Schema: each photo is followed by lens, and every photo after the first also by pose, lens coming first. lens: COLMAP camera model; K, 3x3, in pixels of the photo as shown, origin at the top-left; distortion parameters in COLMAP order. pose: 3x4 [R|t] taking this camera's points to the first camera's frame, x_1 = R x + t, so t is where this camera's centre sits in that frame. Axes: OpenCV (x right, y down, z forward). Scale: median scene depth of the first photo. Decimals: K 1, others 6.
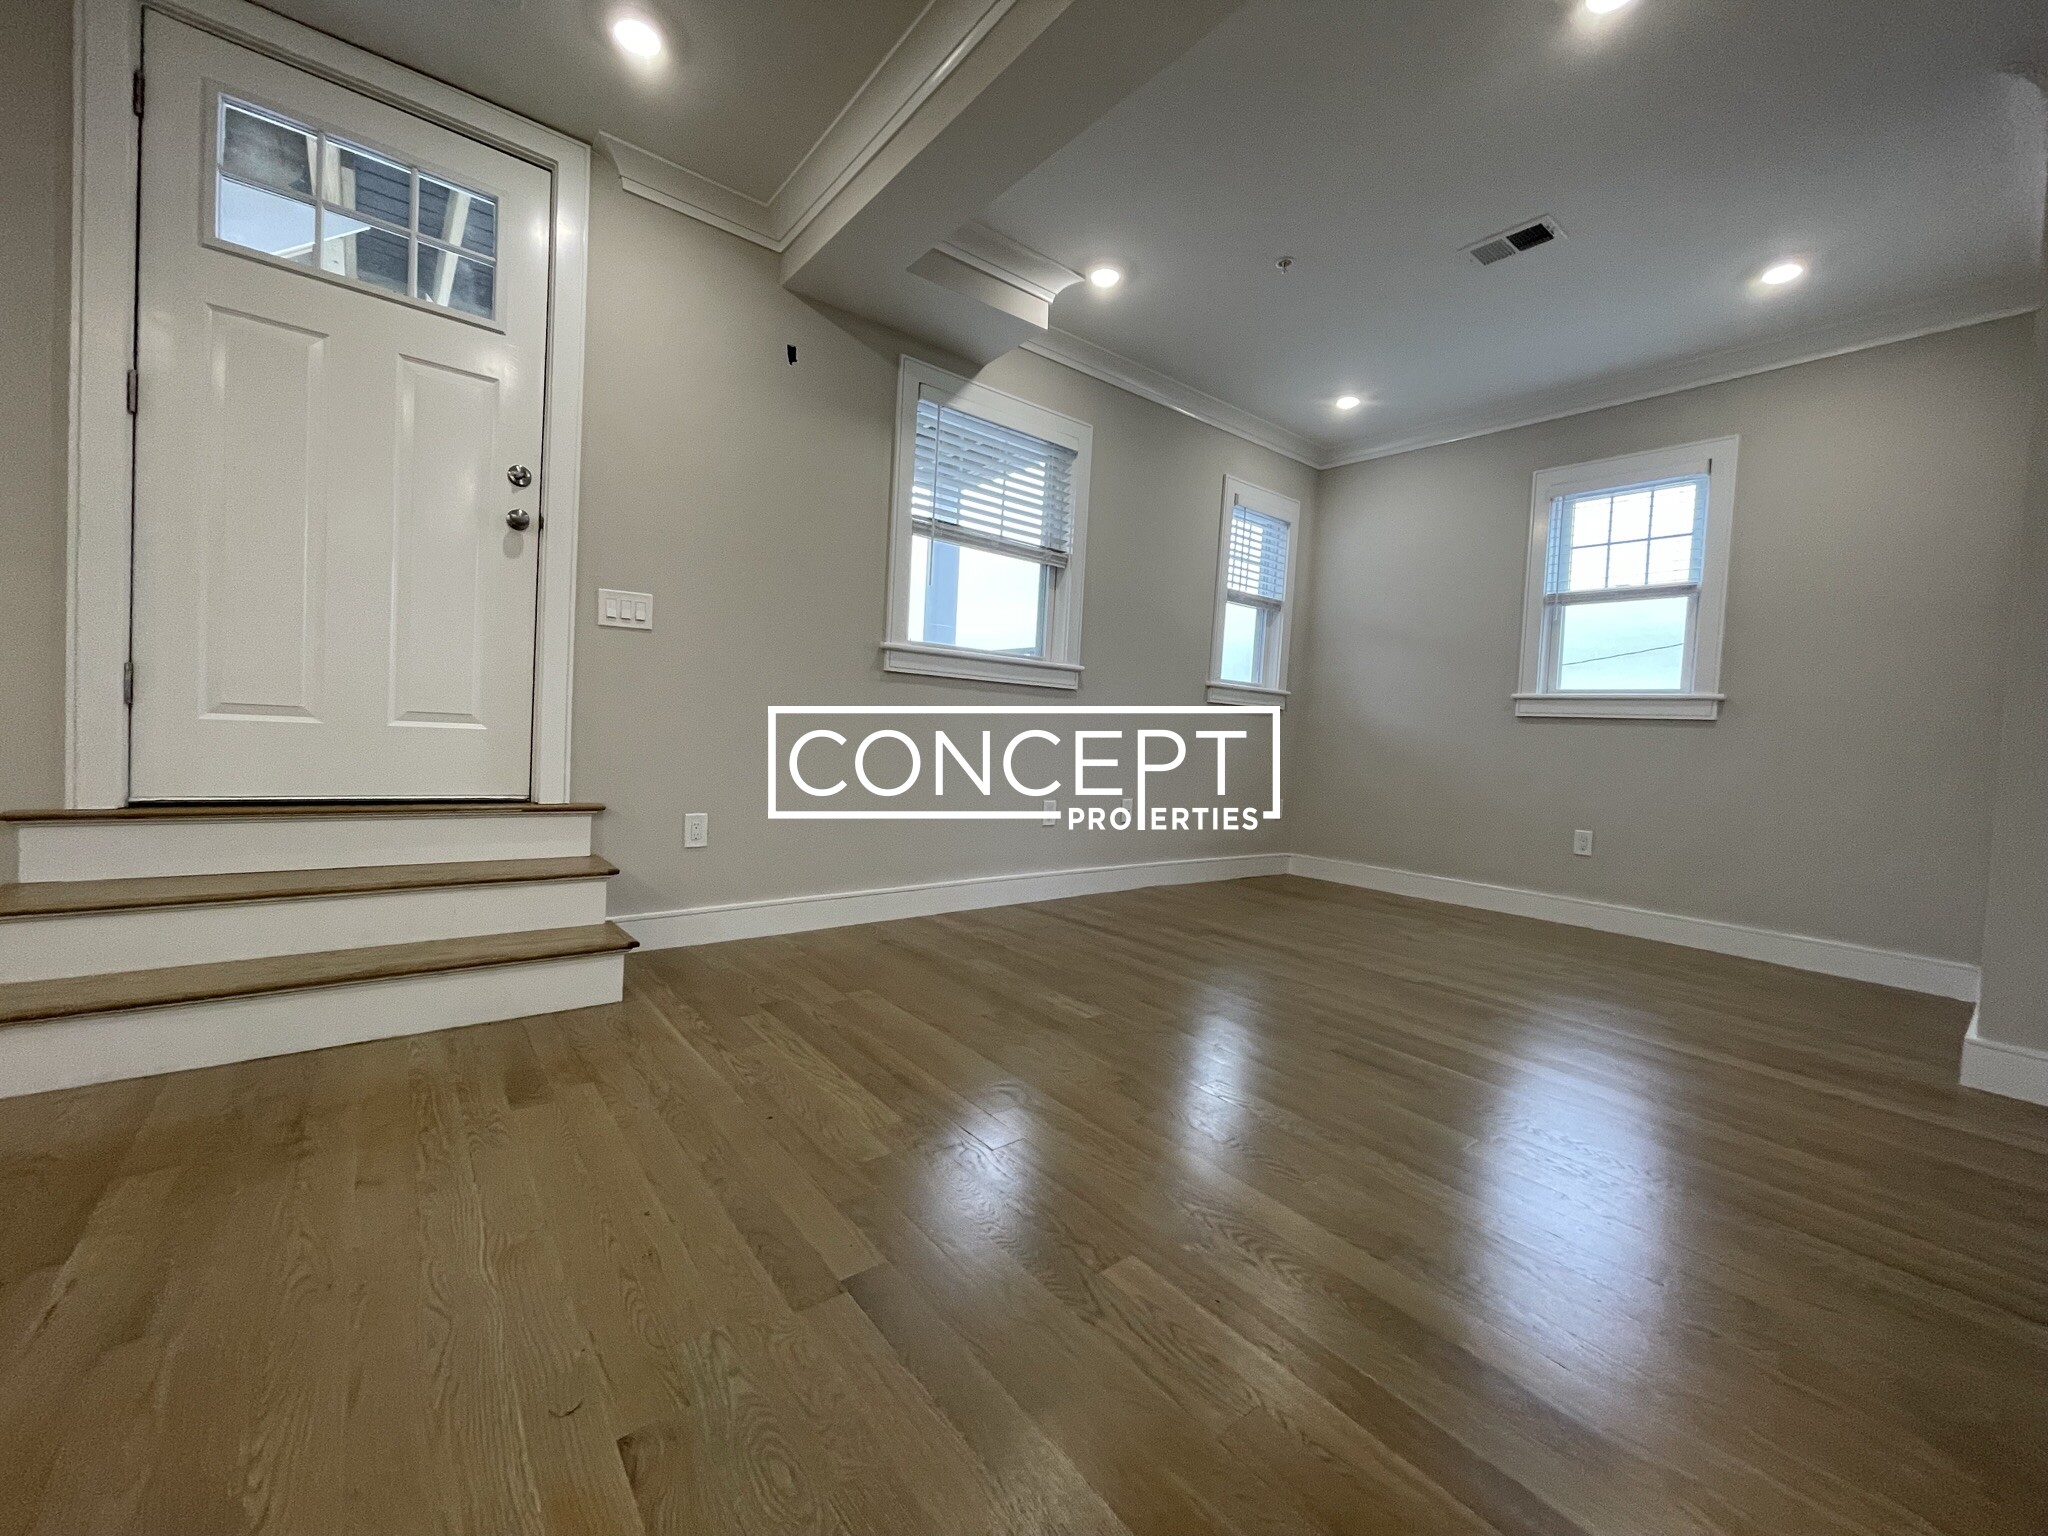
lens RADIAL K [[823.0, 0, 1015.3], [0, 823.0, 758.7], [0, 0, 1]] dist [-0.007032, 0.001418]
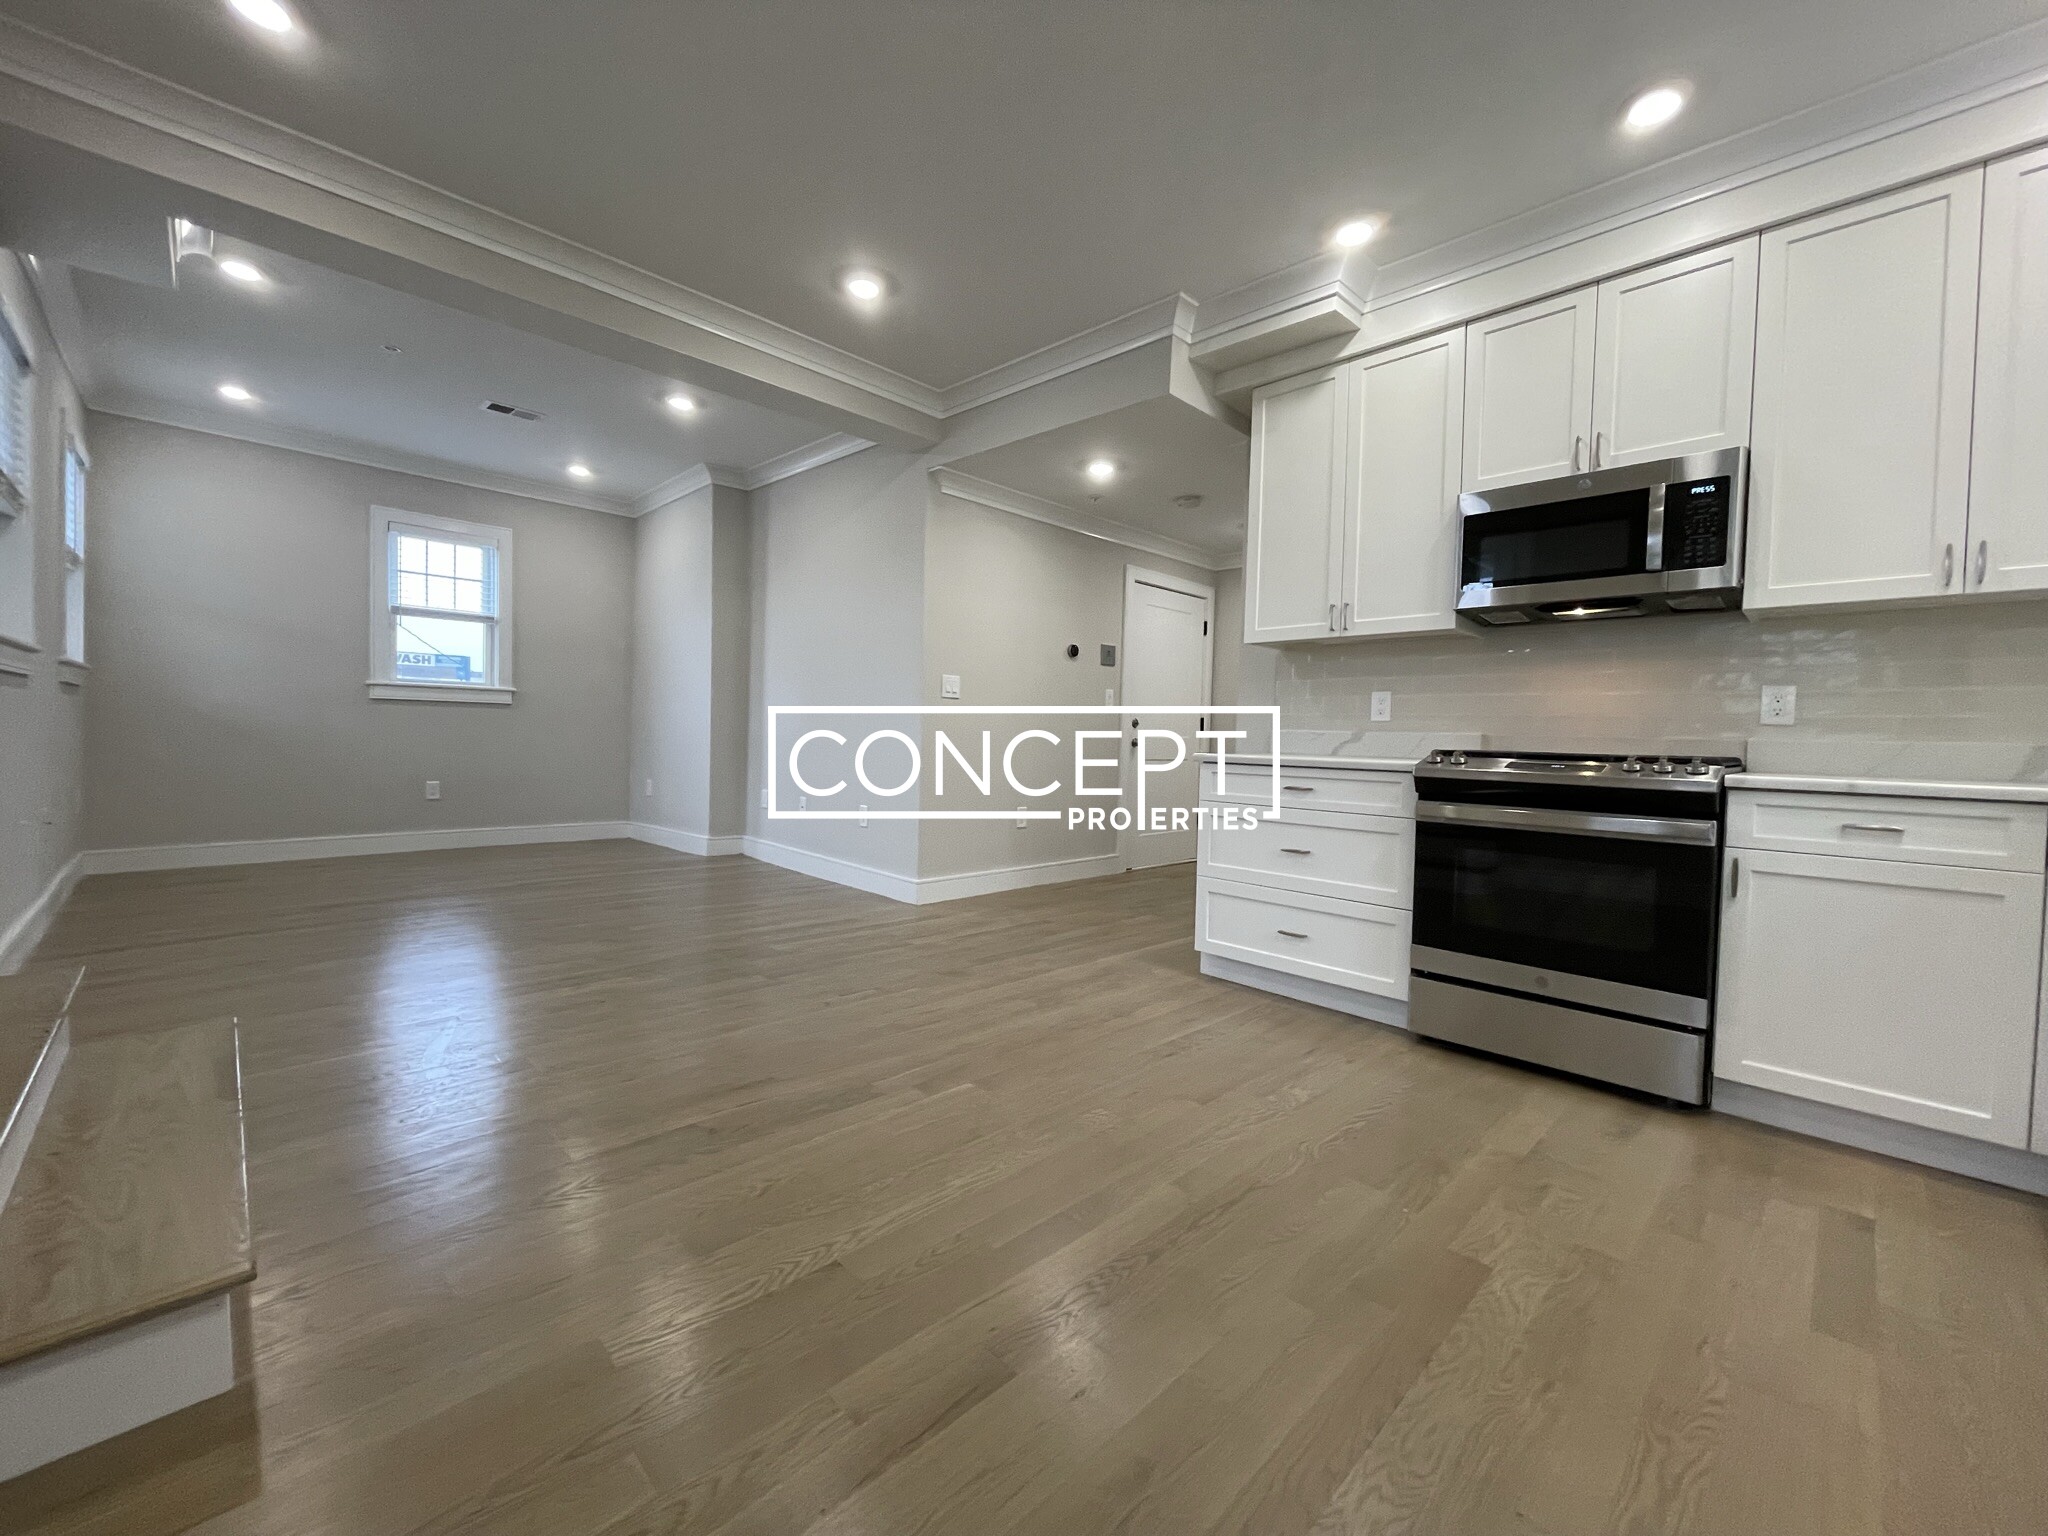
lens RADIAL K [[823.0, 0, 1024.7], [0, 823.0, 764.2], [0, 0, 1]] dist [-0.007032, 0.001418]
pose [[-0.108535, -0.093124, 0.989721, -1.224598], [0.001933, 0.995581, 0.093887, -0.109512], [-0.994091, 0.012103, -0.107875, 0.224007]]
